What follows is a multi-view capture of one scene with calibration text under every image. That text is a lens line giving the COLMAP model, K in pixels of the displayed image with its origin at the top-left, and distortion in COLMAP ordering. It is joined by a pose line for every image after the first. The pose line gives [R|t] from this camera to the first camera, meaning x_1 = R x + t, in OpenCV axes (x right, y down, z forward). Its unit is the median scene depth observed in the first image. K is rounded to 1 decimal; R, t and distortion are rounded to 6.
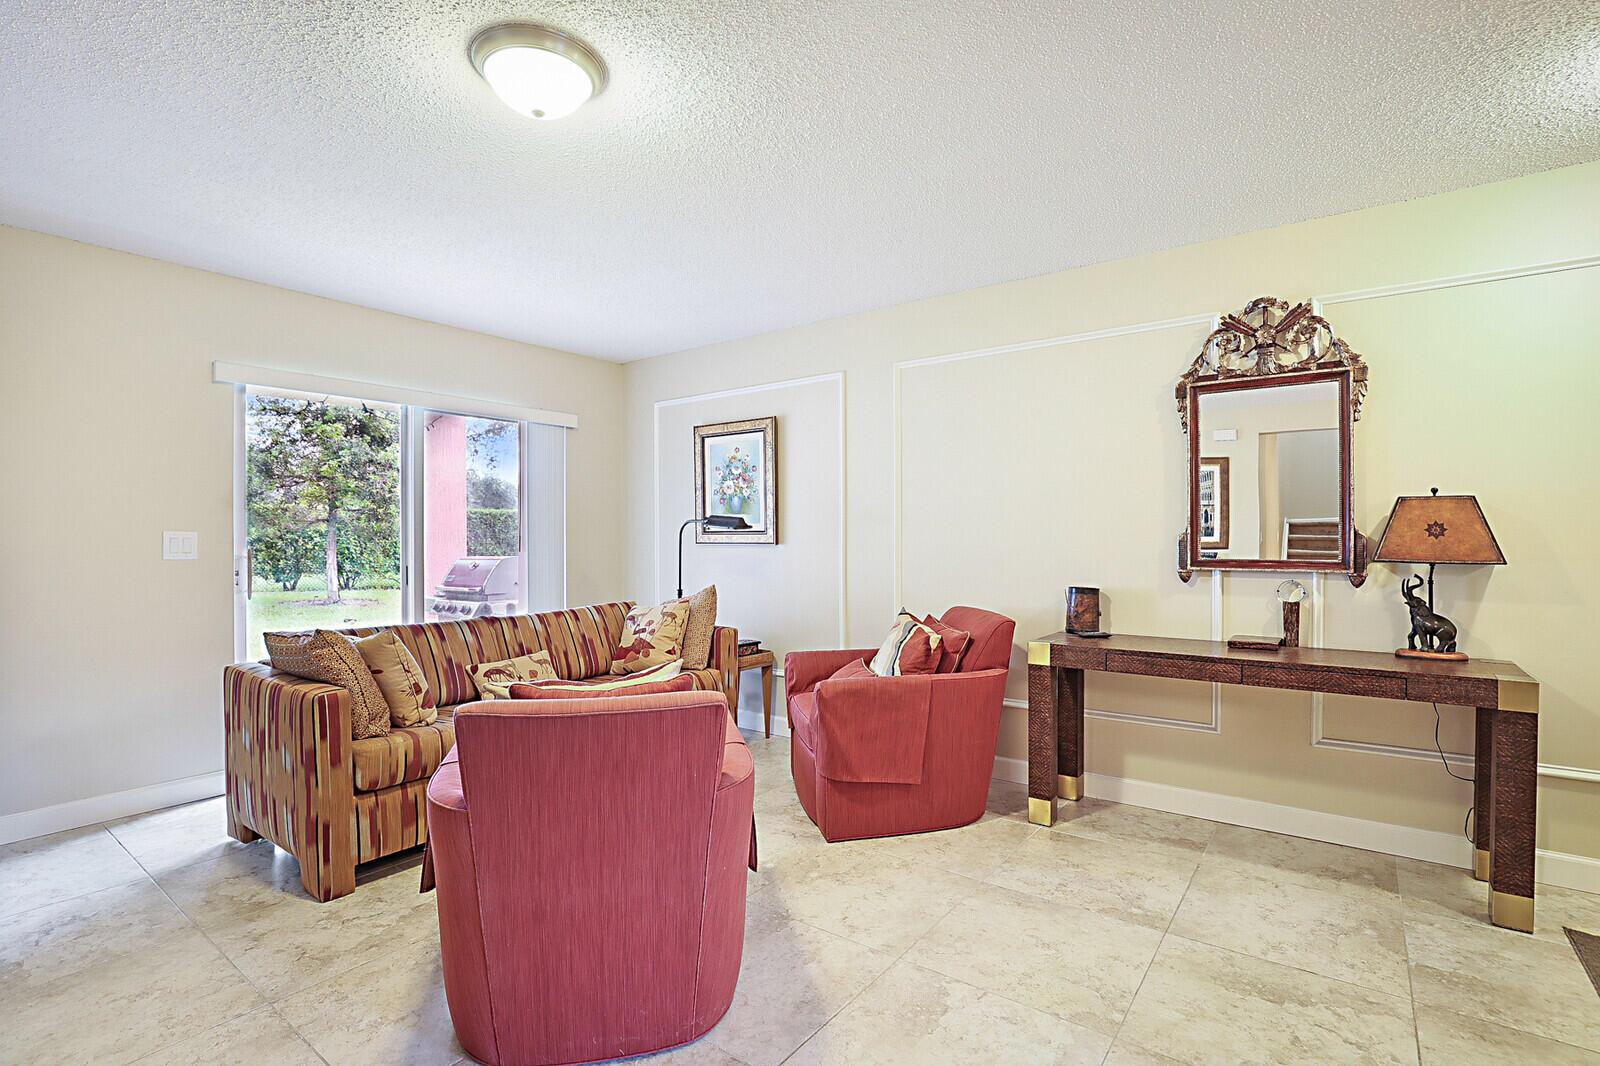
lens RADIAL K [[743.2, 0, 801.1], [0, 743.2, 541.1], [0, 0, 1]] dist [-0.031779, 0.004406]
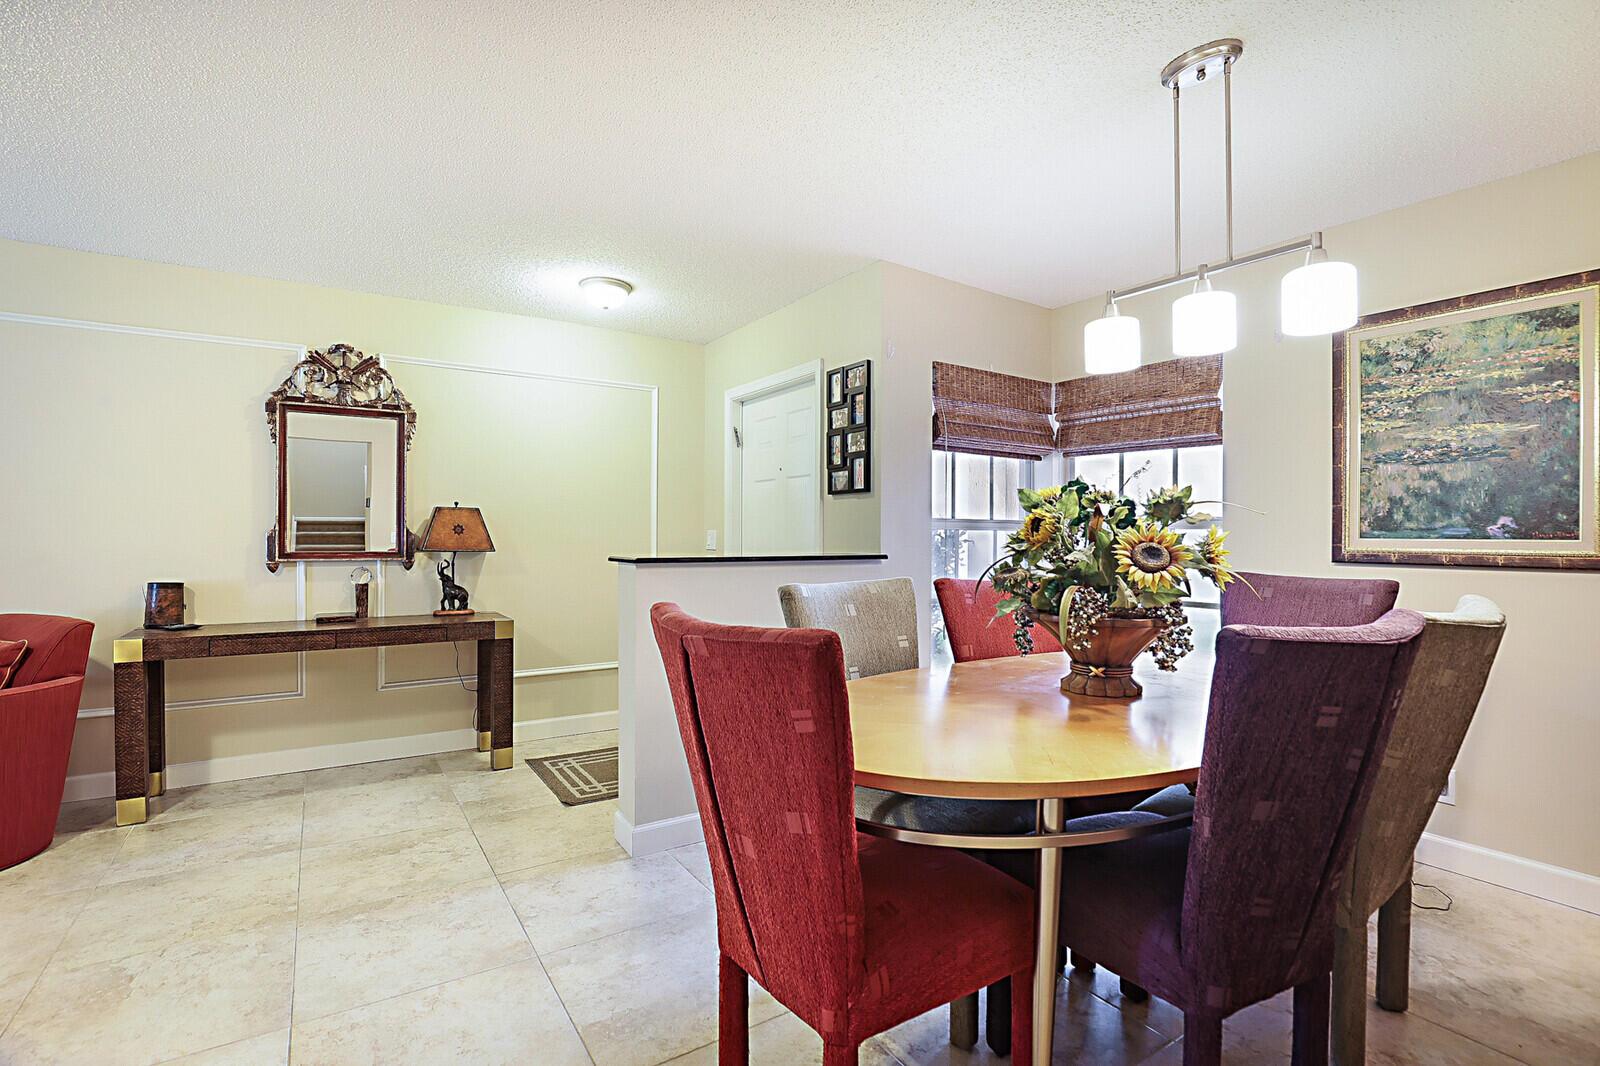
lens RADIAL K [[743.2, 0, 788.6], [0, 743.2, 538.6], [0, 0, 1]] dist [-0.031779, 0.004406]
pose [[0.349013, 0.000330, 0.937118, -0.291284], [-0.001934, 0.999998, 0.000368, 0.001312], [-0.937116, -0.001941, 0.349013, -0.165109]]
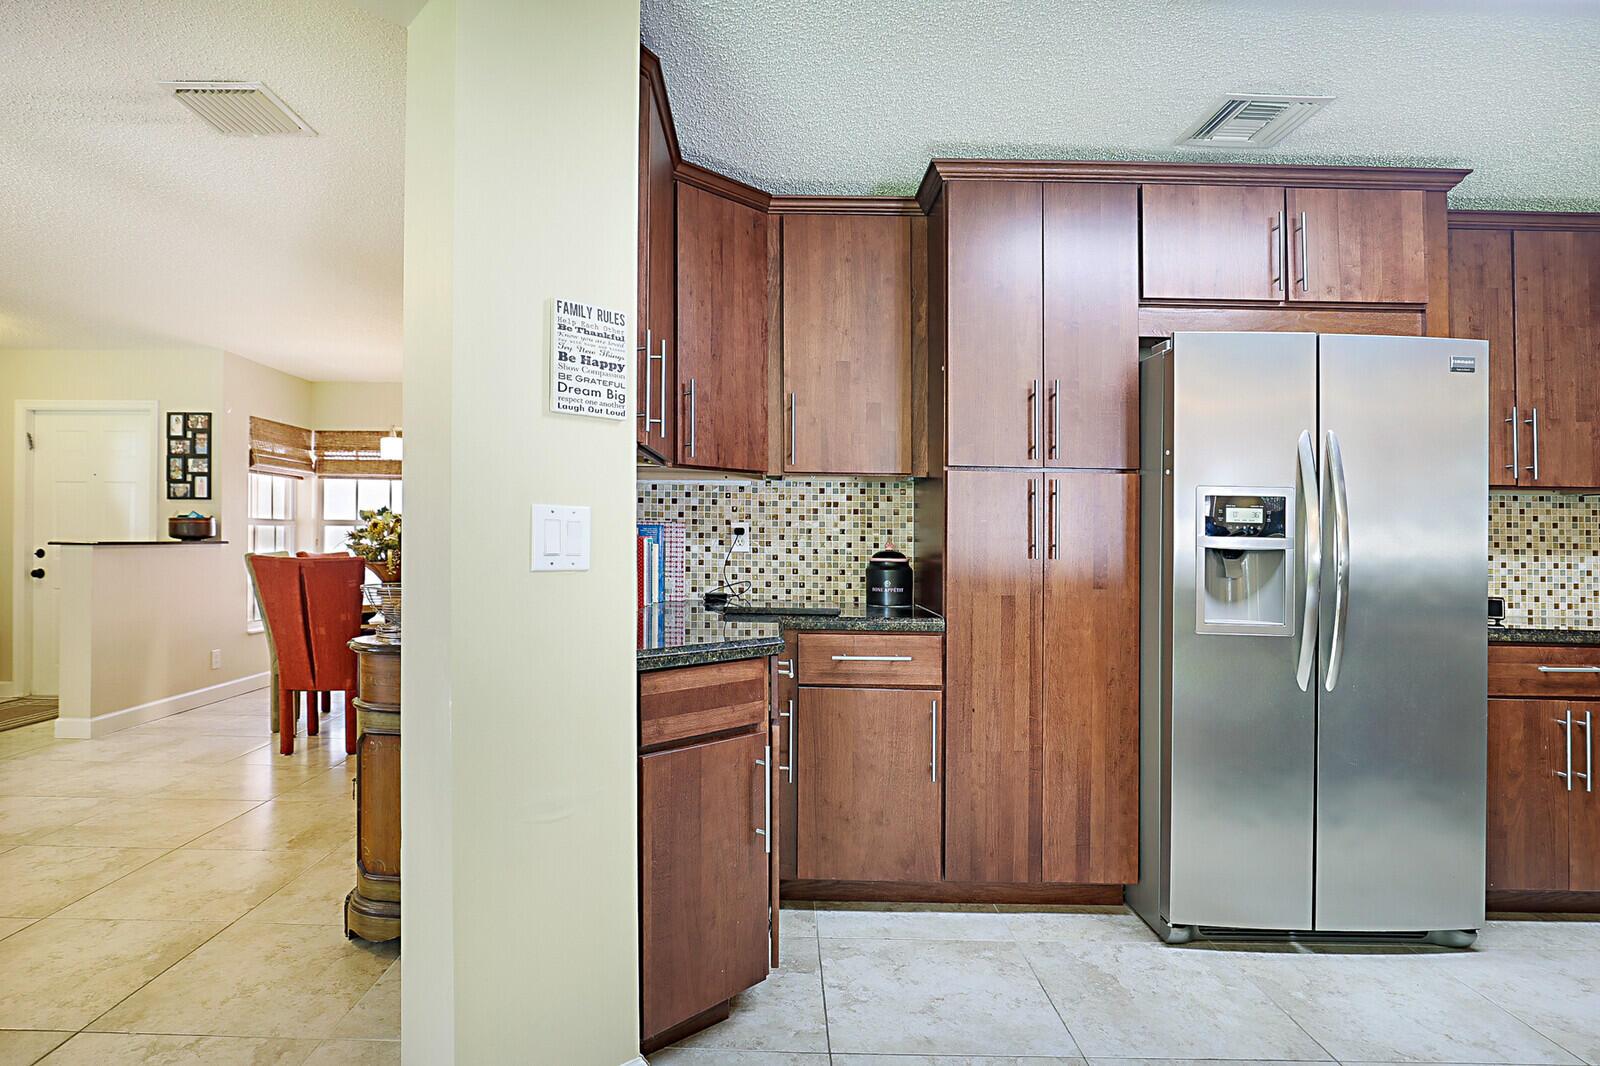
lens RADIAL K [[866.0, 0, 758.6], [0, 866.0, 522.4], [0, 0, 1]] dist [-0.031402, 0.007552]
pose [[-0.597961, 0.009561, 0.801468, -1.586630], [-0.002296, 0.999904, -0.013641, 0.007985], [-0.801522, -0.009998, -0.597882, 0.302071]]
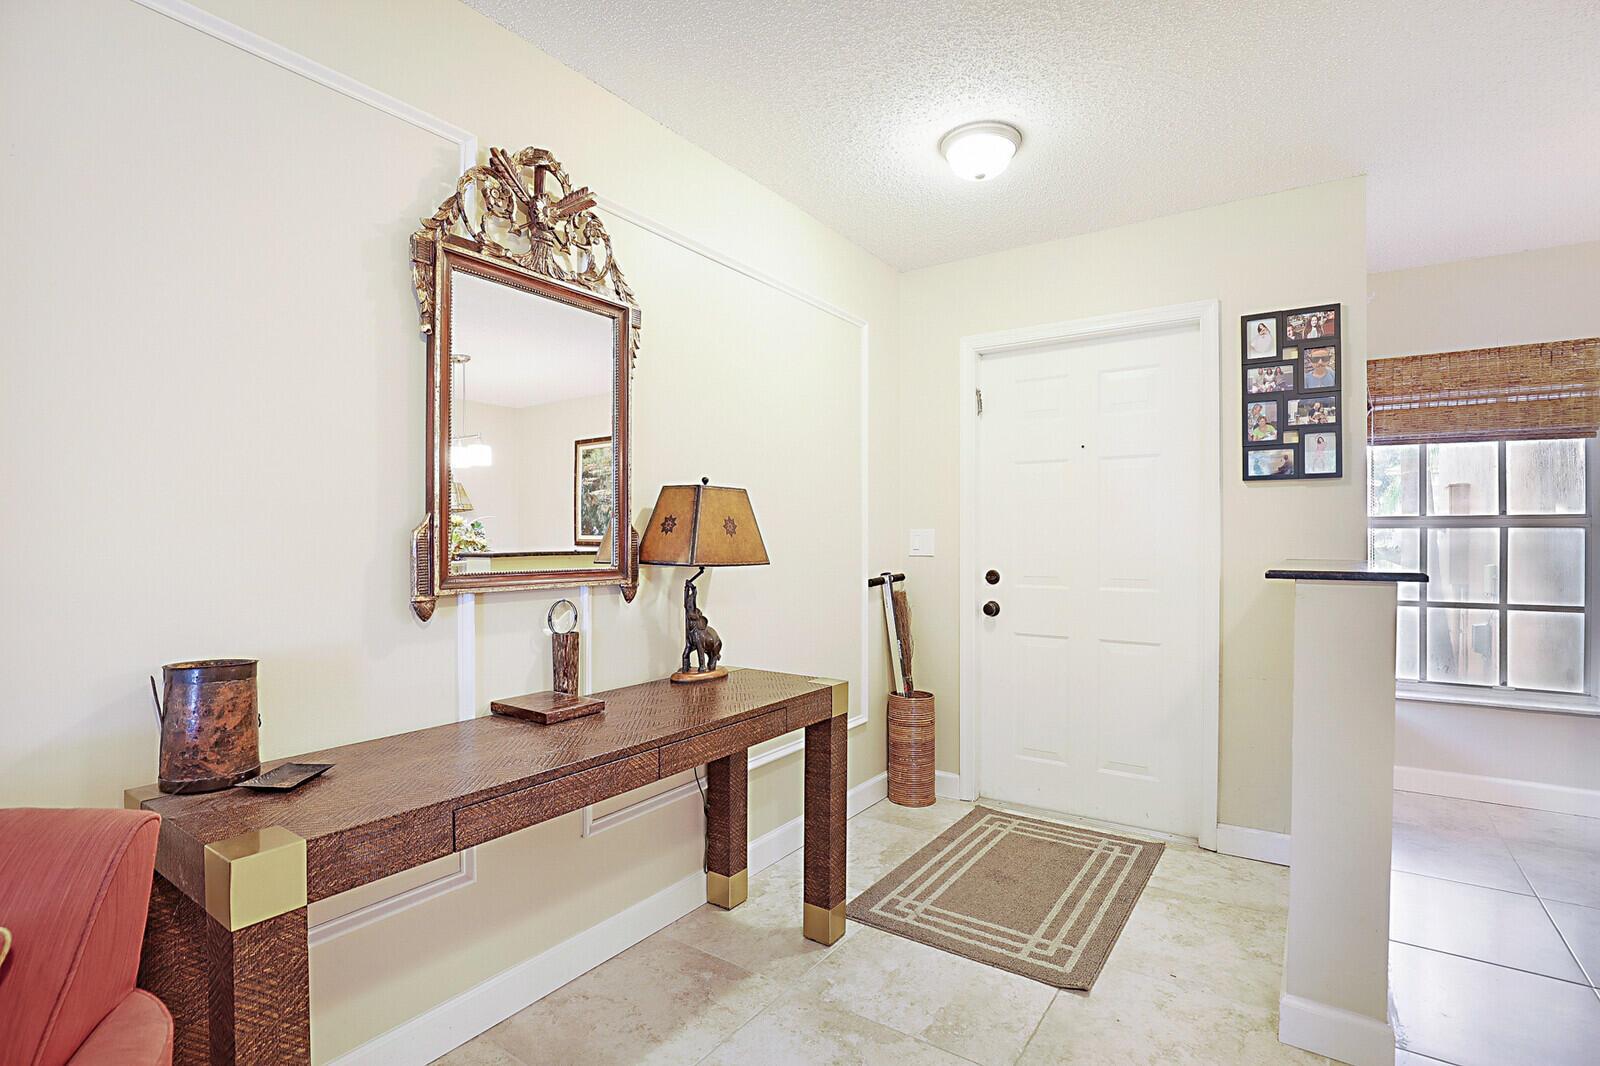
lens RADIAL K [[765.5, 0, 794.0], [0, 765.5, 539.6], [0, 0, 1]] dist [-0.028489, 0.002469]
pose [[-0.038165, -0.000251, 0.999271, -0.023778], [0.002936, 0.999996, 0.000363, -0.000186], [-0.999267, 0.002948, -0.038164, 0.824345]]
